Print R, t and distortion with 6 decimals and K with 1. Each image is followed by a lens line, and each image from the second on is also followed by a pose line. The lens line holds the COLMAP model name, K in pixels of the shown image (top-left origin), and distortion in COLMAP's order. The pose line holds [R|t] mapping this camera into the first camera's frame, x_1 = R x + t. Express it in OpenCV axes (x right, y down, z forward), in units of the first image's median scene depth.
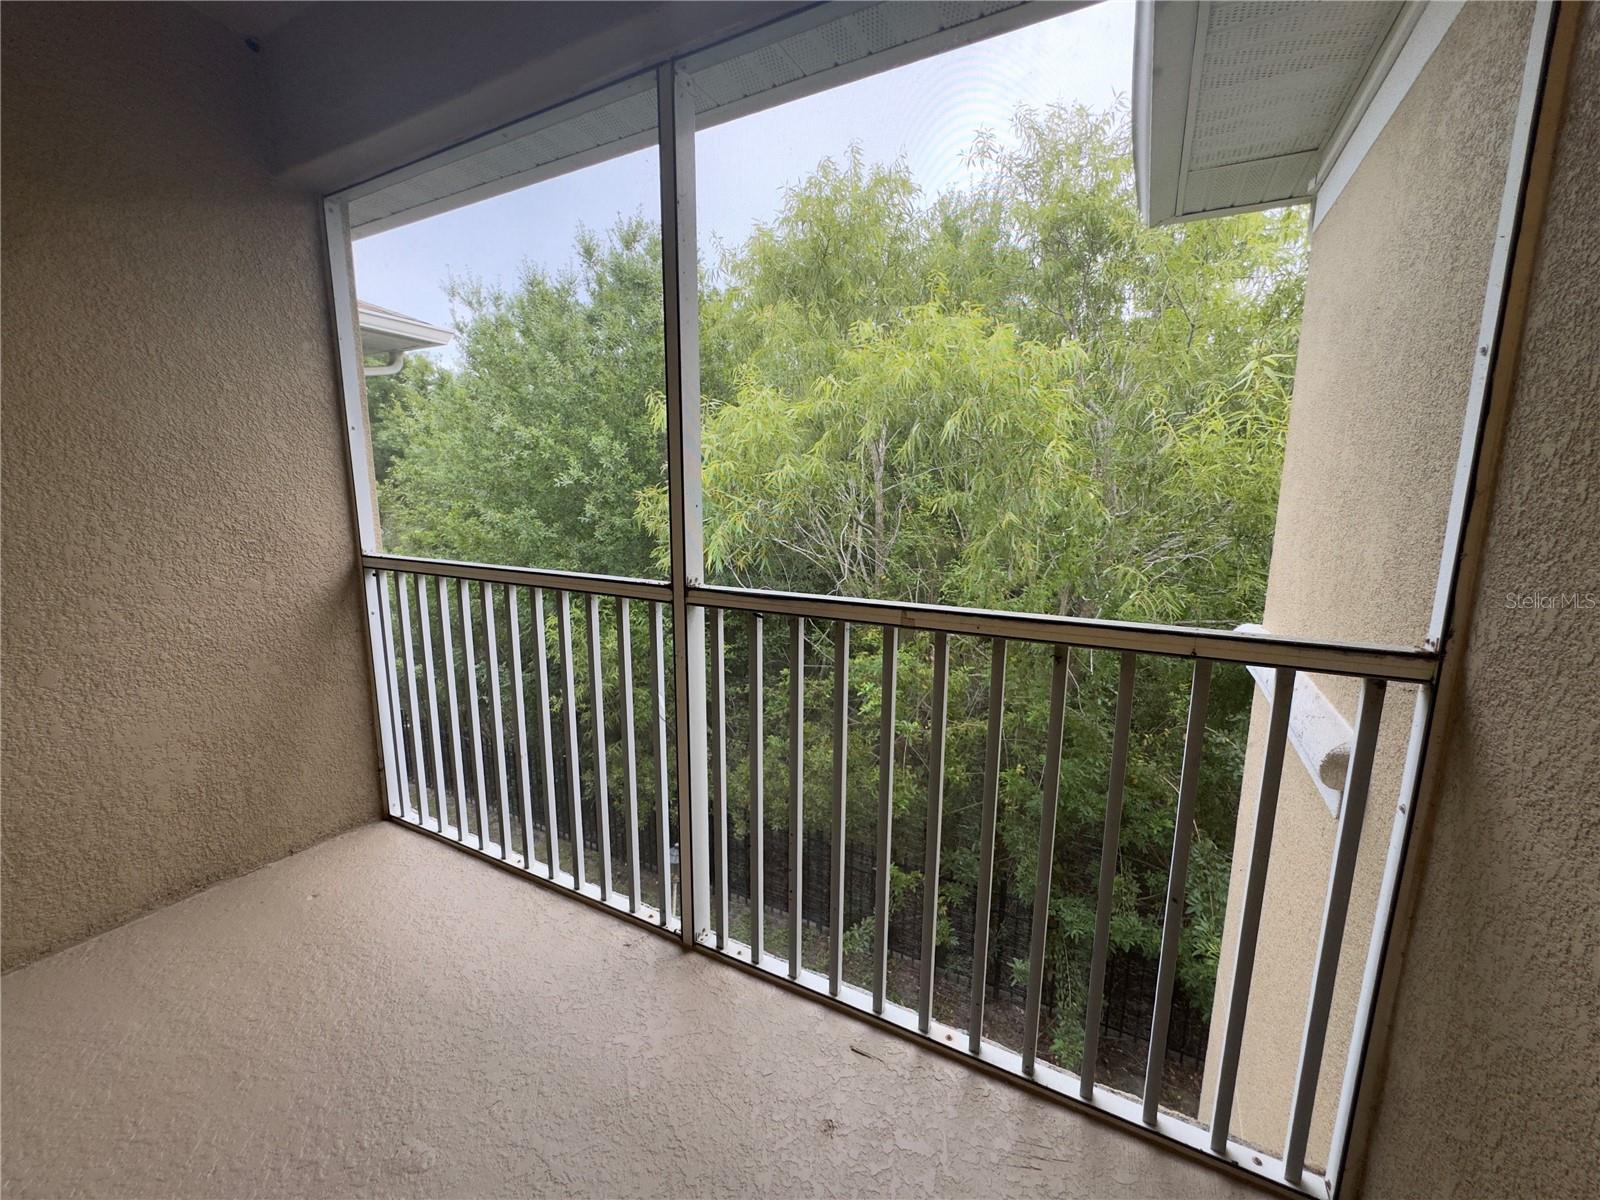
lens RADIAL K [[644.2, 0, 800.0], [0, 644.2, 600.0], [0, 0, 1]] dist [-0.005496, 0.003052]
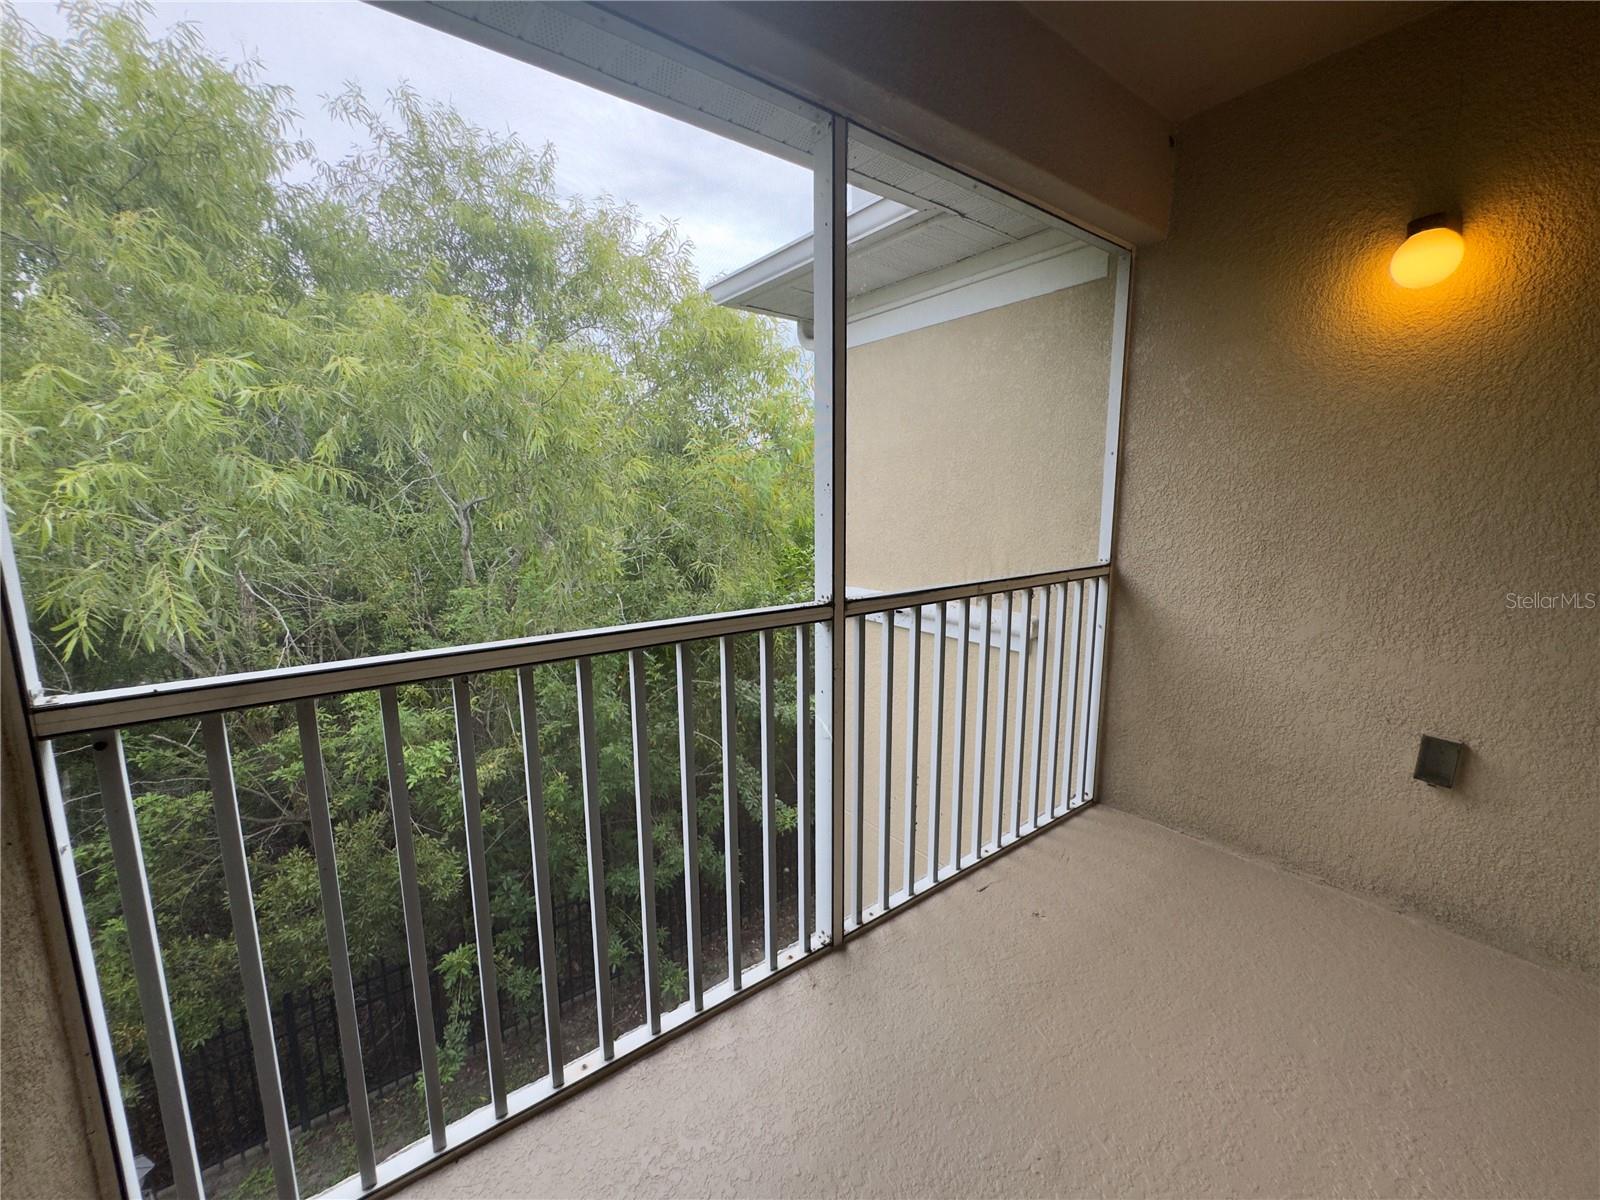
lens RADIAL K [[644.2, 0, 800.0], [0, 644.2, 600.0], [0, 0, 1]] dist [-0.005496, 0.003052]
pose [[0.420666, -0.146916, 0.895241, -1.144681], [0.165221, 0.982704, 0.083633, -0.121859], [-0.892044, 0.112731, 0.437664, 0.589633]]
